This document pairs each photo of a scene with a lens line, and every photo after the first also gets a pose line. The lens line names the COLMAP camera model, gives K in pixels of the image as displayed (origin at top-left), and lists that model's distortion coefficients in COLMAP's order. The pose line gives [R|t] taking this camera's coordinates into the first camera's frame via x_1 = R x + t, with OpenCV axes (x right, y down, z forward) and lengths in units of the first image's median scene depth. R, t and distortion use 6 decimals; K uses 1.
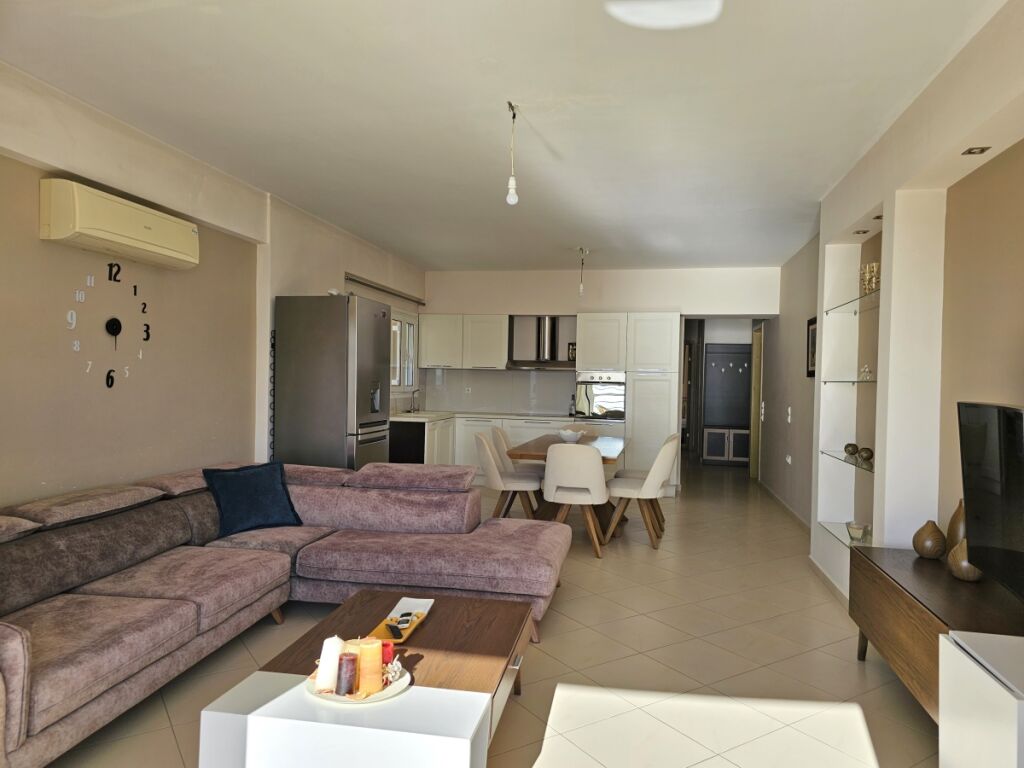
lens RADIAL K [[676.4, 0, 512.5], [0, 676.4, 378.6], [0, 0, 1]] dist [0.035240, -0.015453]
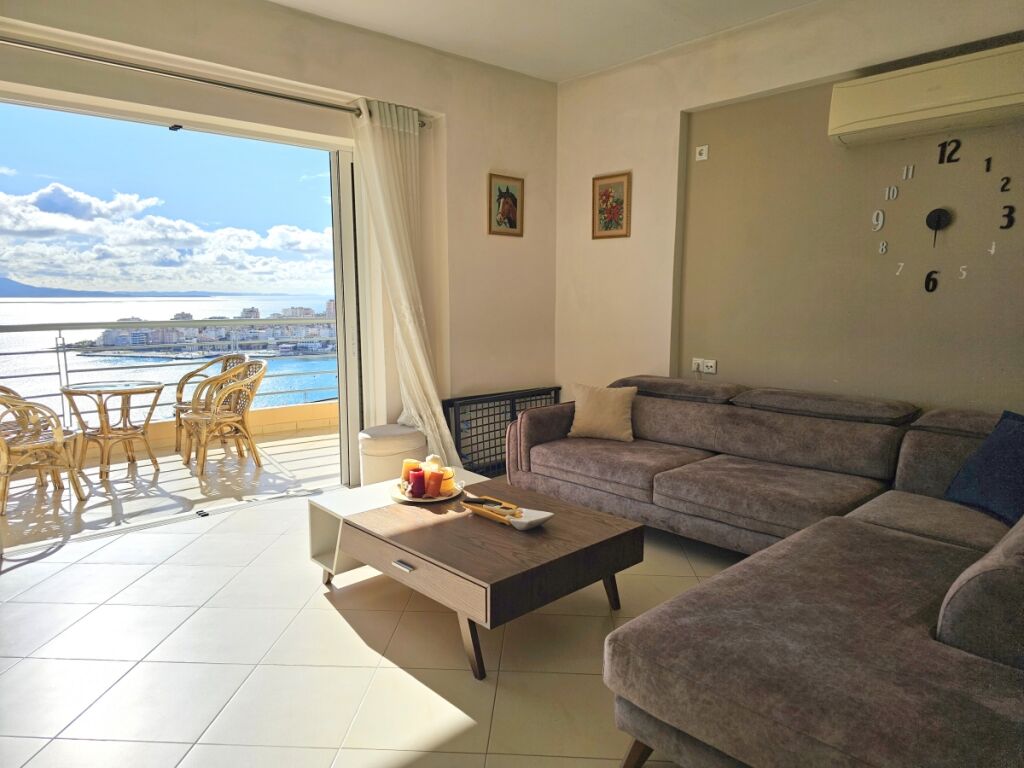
lens RADIAL K [[676.2, 0, 512.0], [0, 676.2, 384.0], [0, 0, 1]] dist [0.037087, -0.020948]
pose [[-0.599822, 0.083727, -0.795741, 0.422608], [-0.016985, 0.992954, 0.117281, 0.036129], [0.799953, 0.083864, -0.594173, 1.098201]]
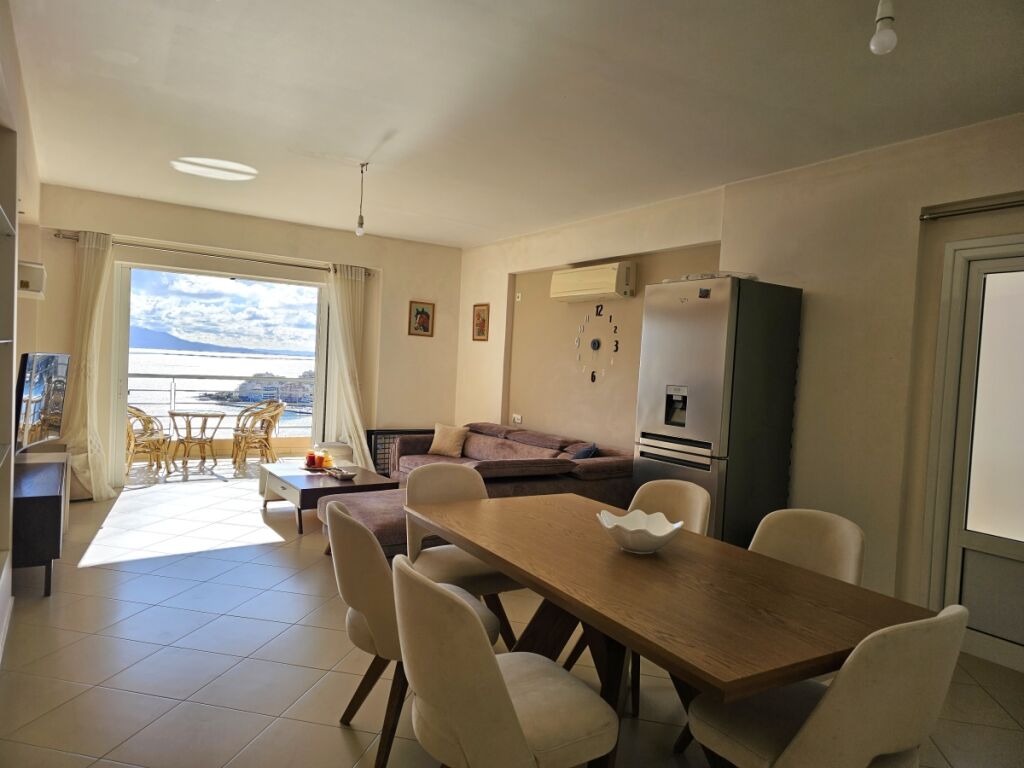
lens RADIAL K [[674.8, 0, 535.0], [0, 674.8, 382.9], [0, 0, 1]] dist [0.004935, -0.001039]
pose [[-0.695539, -0.036668, -0.717552, 0.653533], [-0.068906, 0.997498, 0.015819, -0.000692], [0.715176, 0.060446, -0.696325, 2.011481]]
